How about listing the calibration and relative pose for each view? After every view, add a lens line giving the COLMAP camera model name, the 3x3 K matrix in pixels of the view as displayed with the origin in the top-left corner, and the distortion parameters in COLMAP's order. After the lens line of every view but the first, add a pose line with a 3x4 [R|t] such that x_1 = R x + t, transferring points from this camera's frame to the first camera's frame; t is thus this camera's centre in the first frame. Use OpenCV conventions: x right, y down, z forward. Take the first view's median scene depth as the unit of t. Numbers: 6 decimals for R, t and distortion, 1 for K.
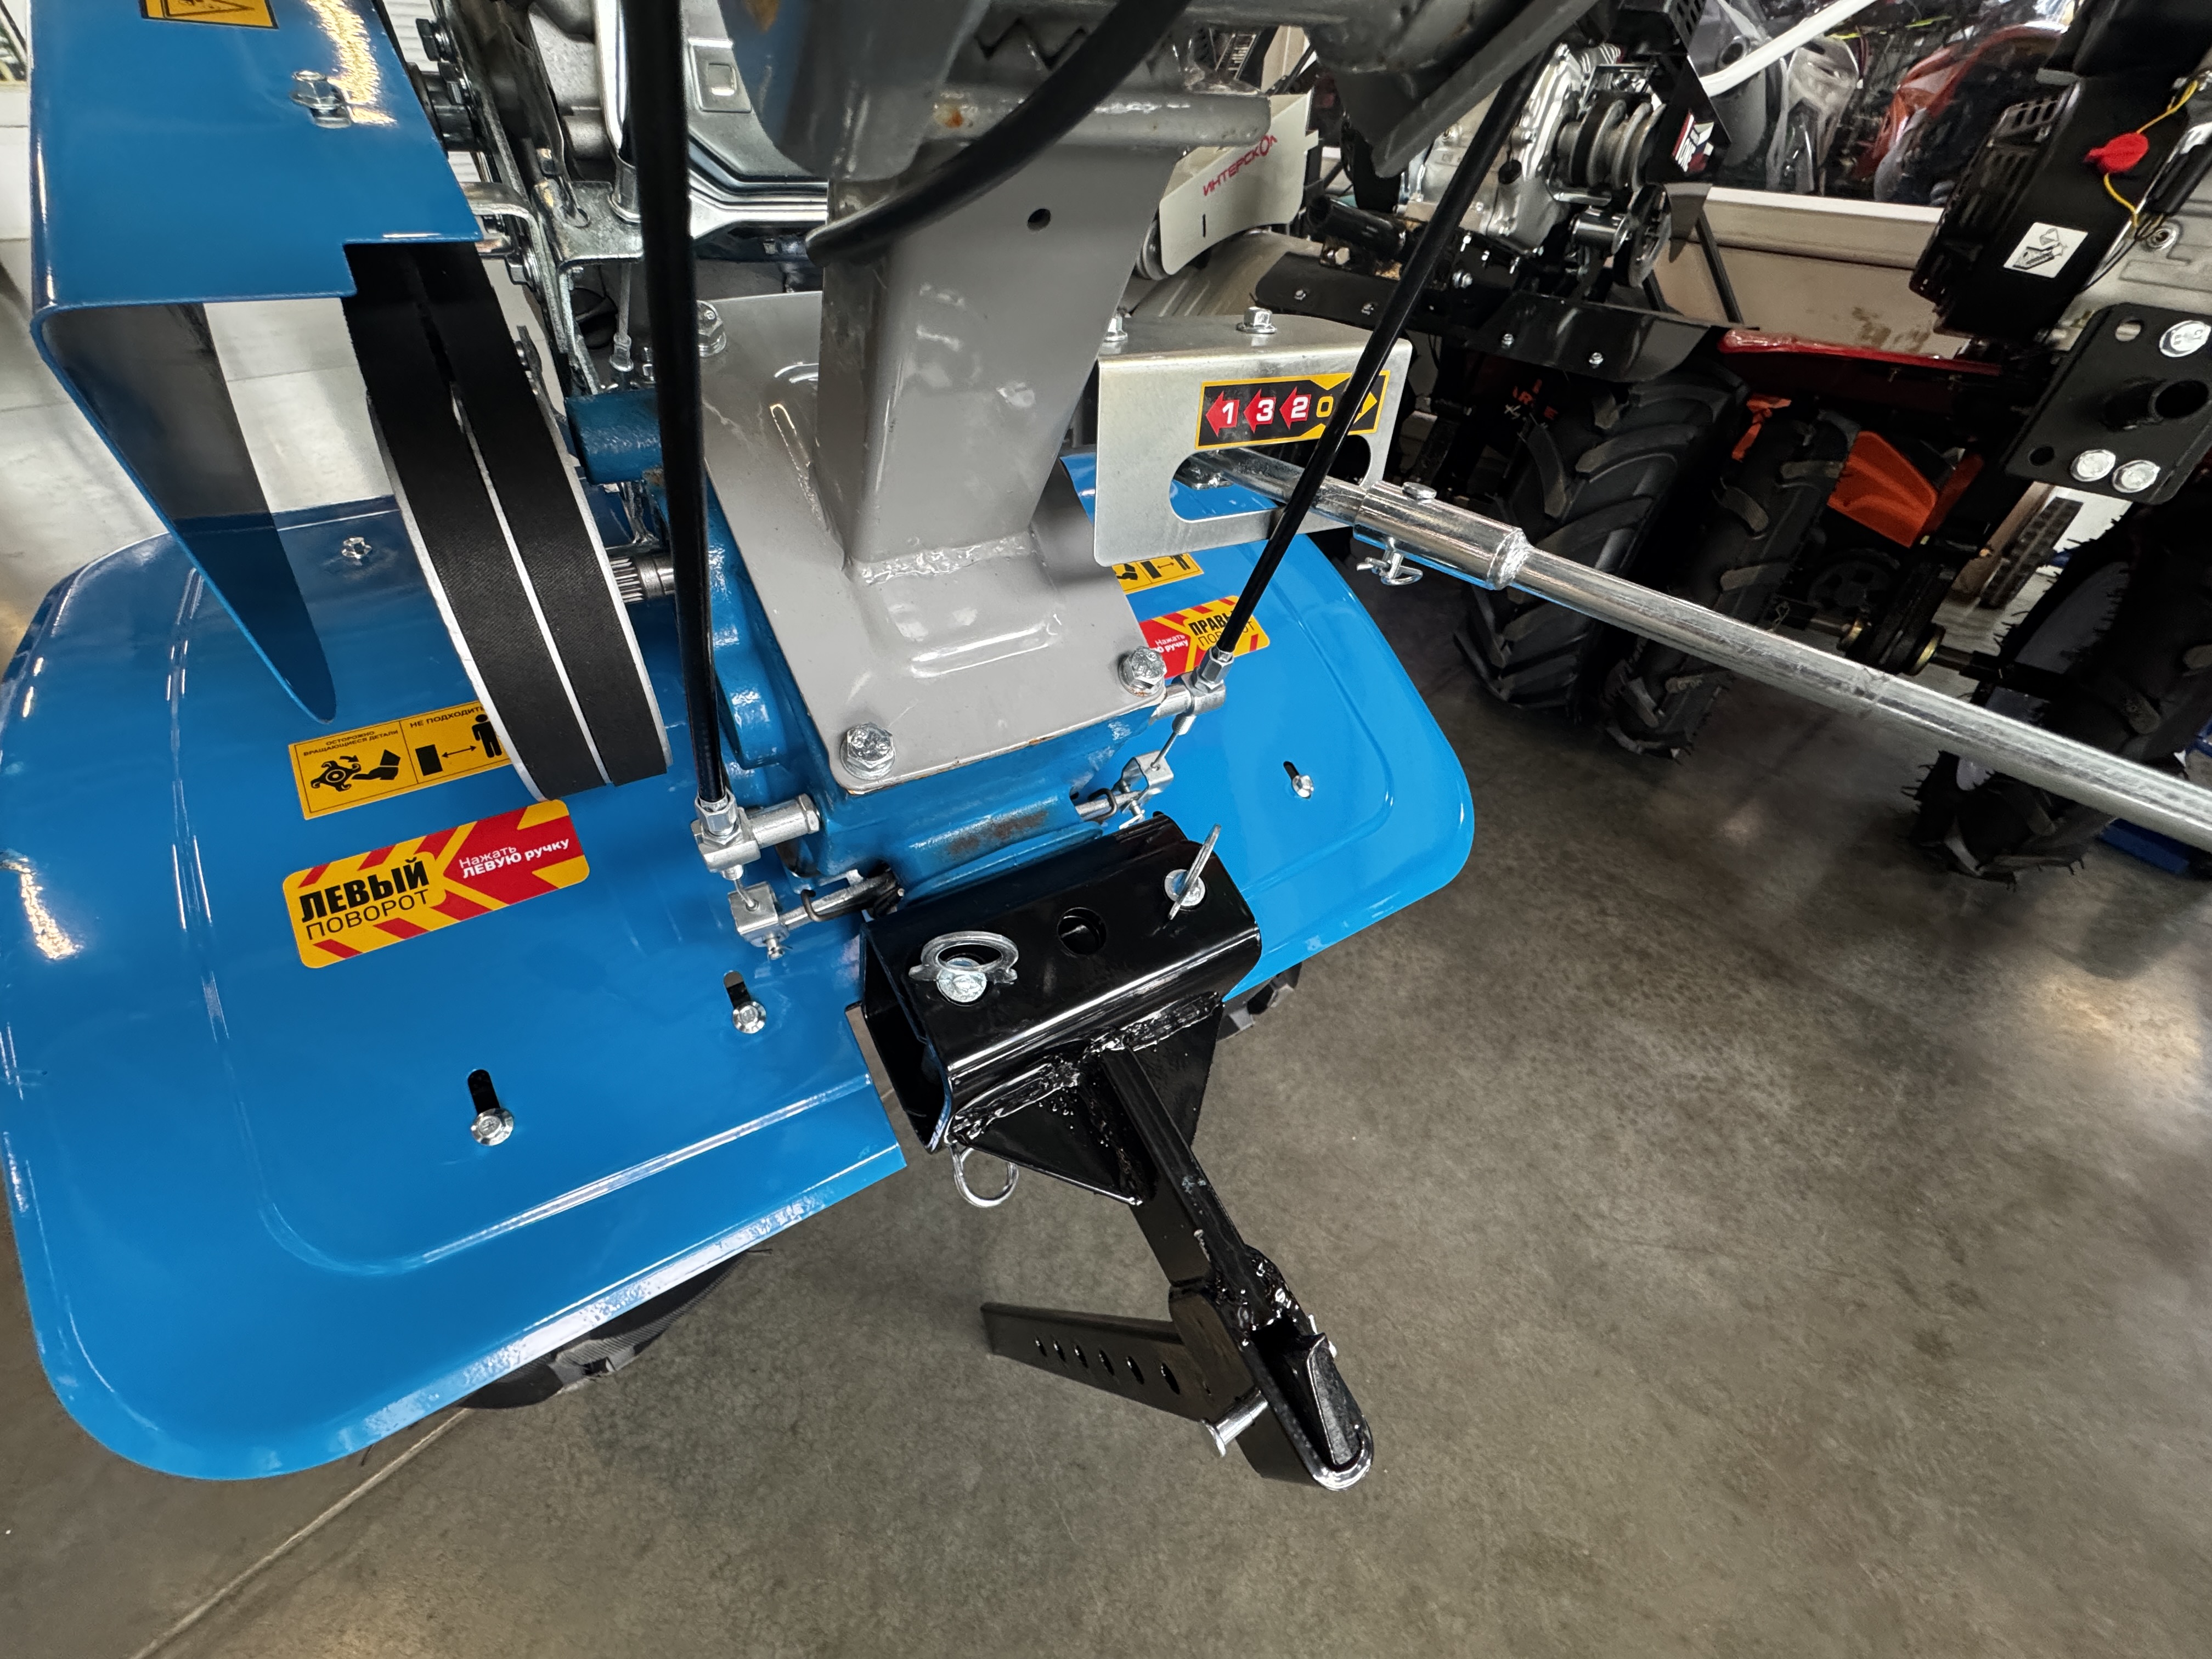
lens RADIAL K [[898.3, 0, 1104.1], [0, 898.3, 827.0], [0, 0, 1]] dist [-0.010285, -0.000128]
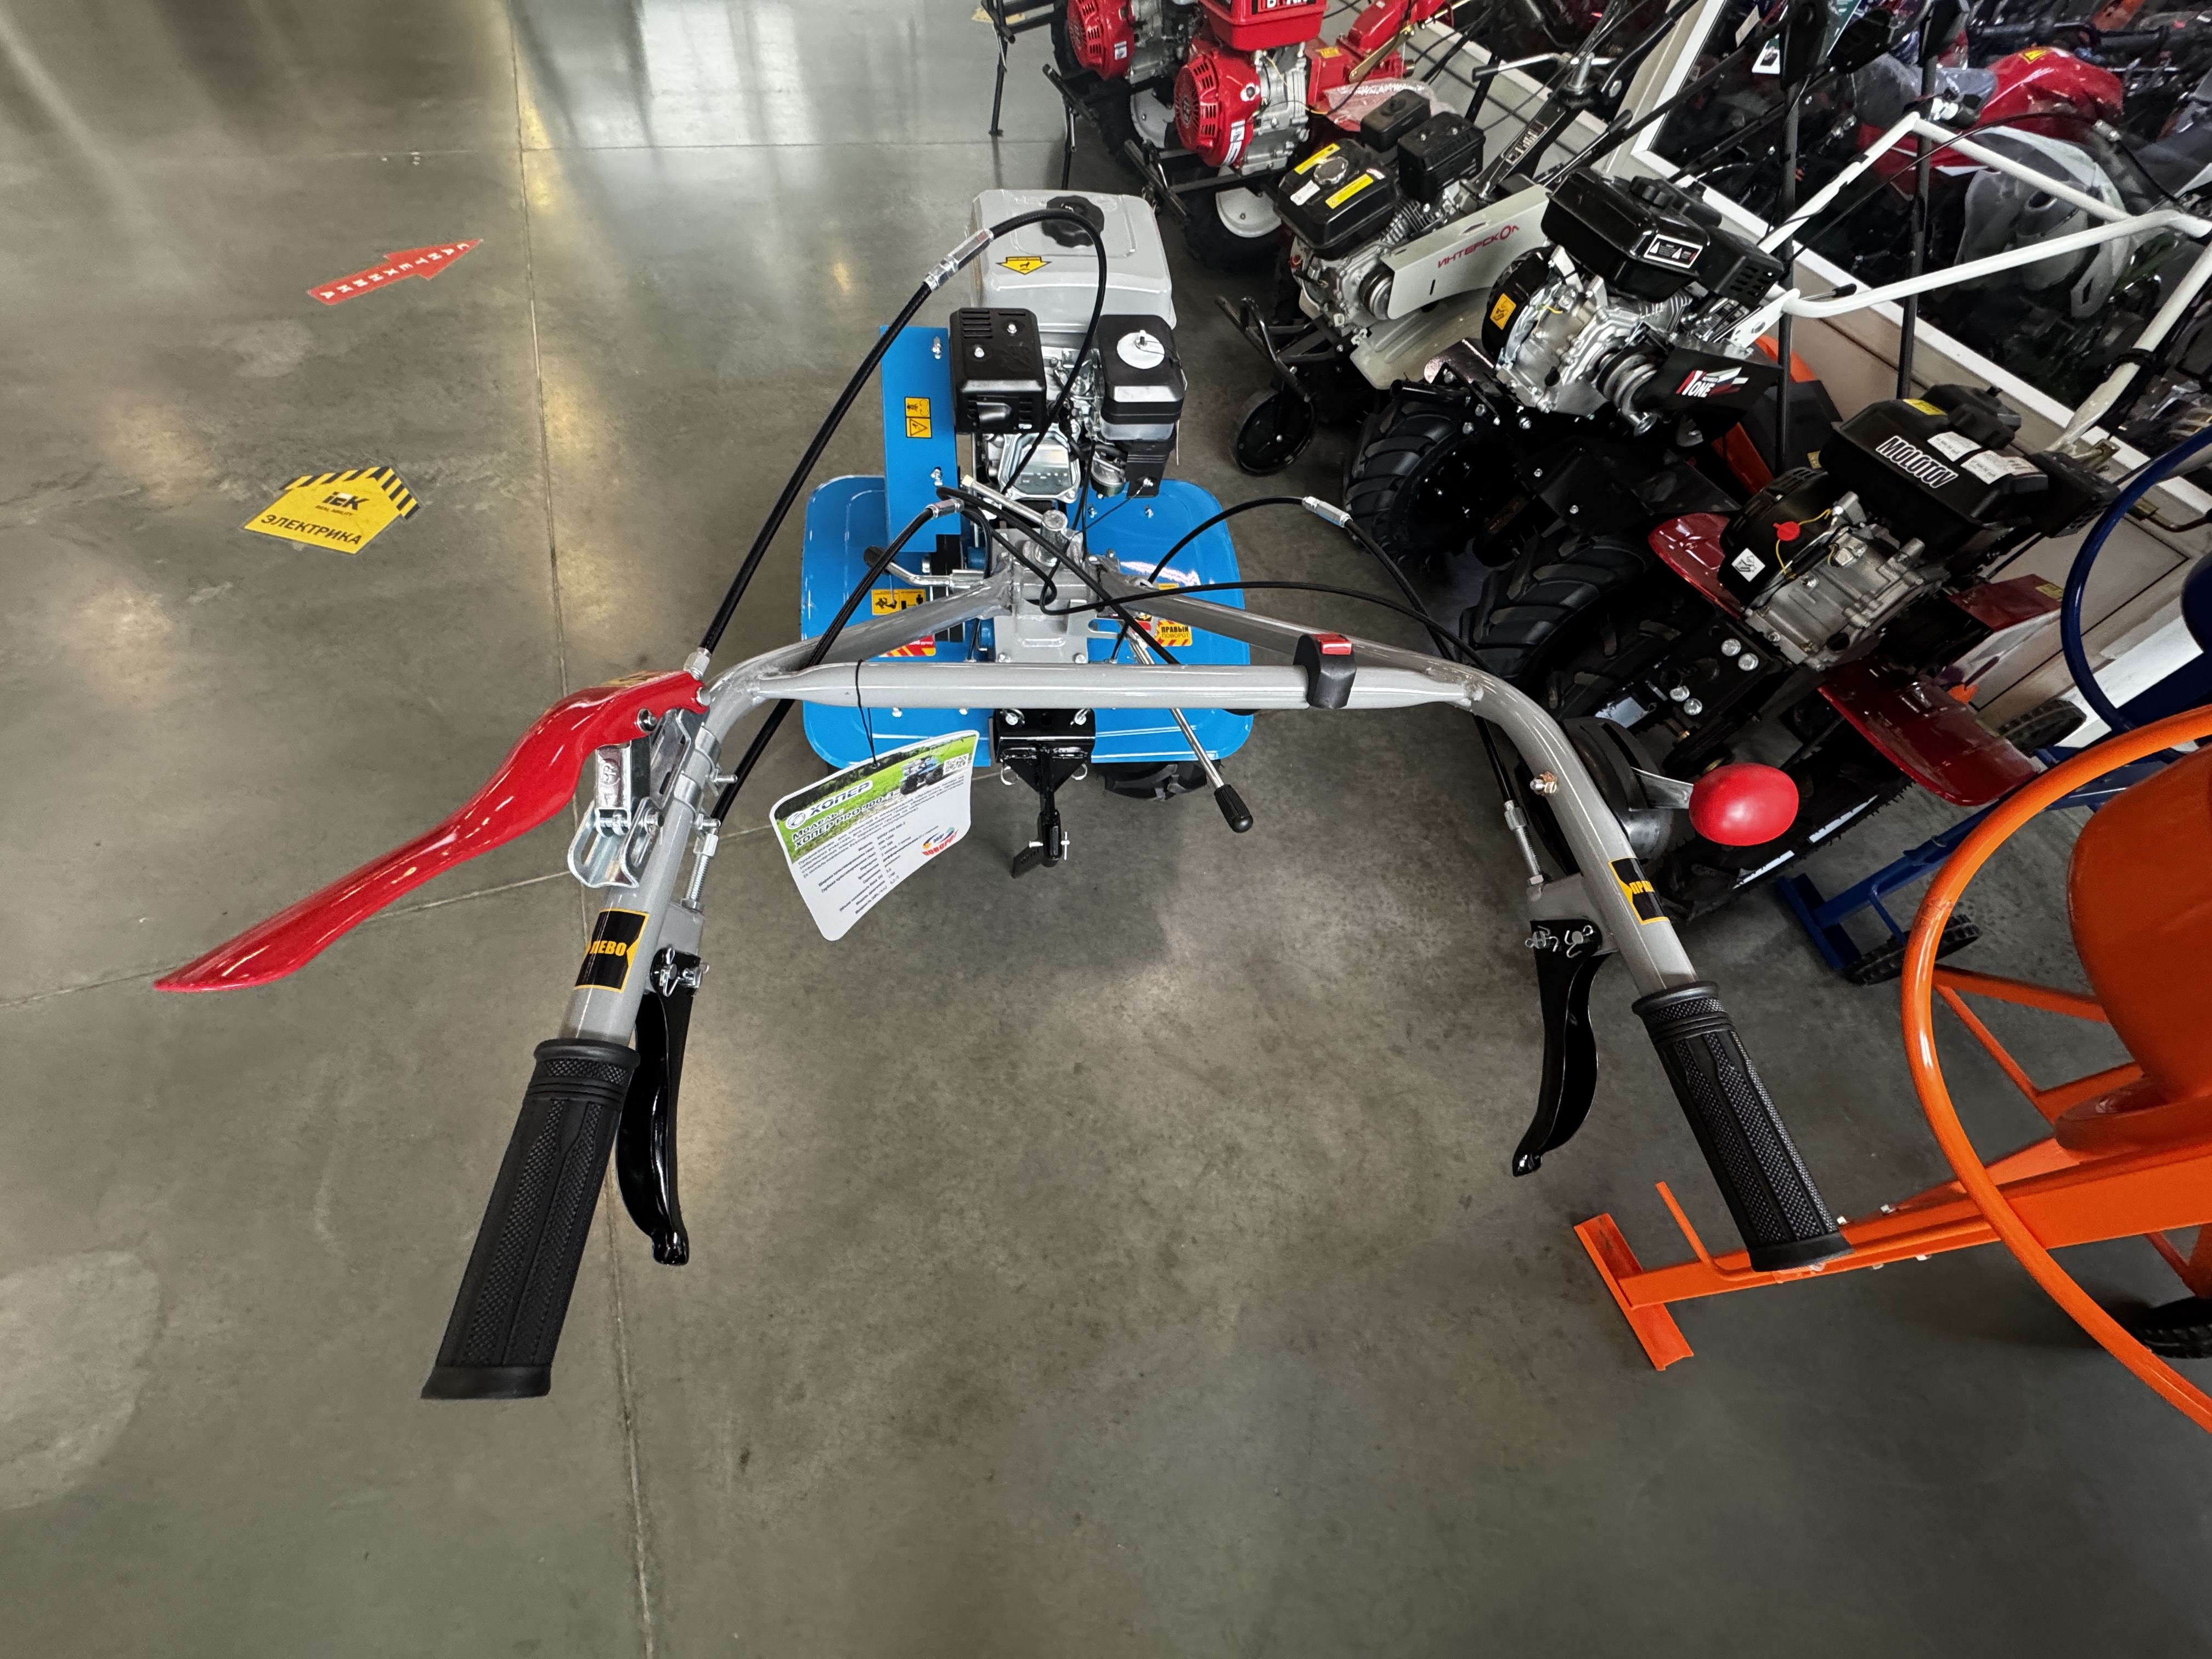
lens RADIAL K [[898.3, 0, 1102.6], [0, 898.3, 833.9], [0, 0, 1]] dist [-0.010285, -0.000128]
pose [[0.904125, 0.383780, -0.187805, 0.943704], [-0.330896, 0.907005, 0.260478, -0.442566], [0.270306, -0.173360, 0.947038, -2.274503]]
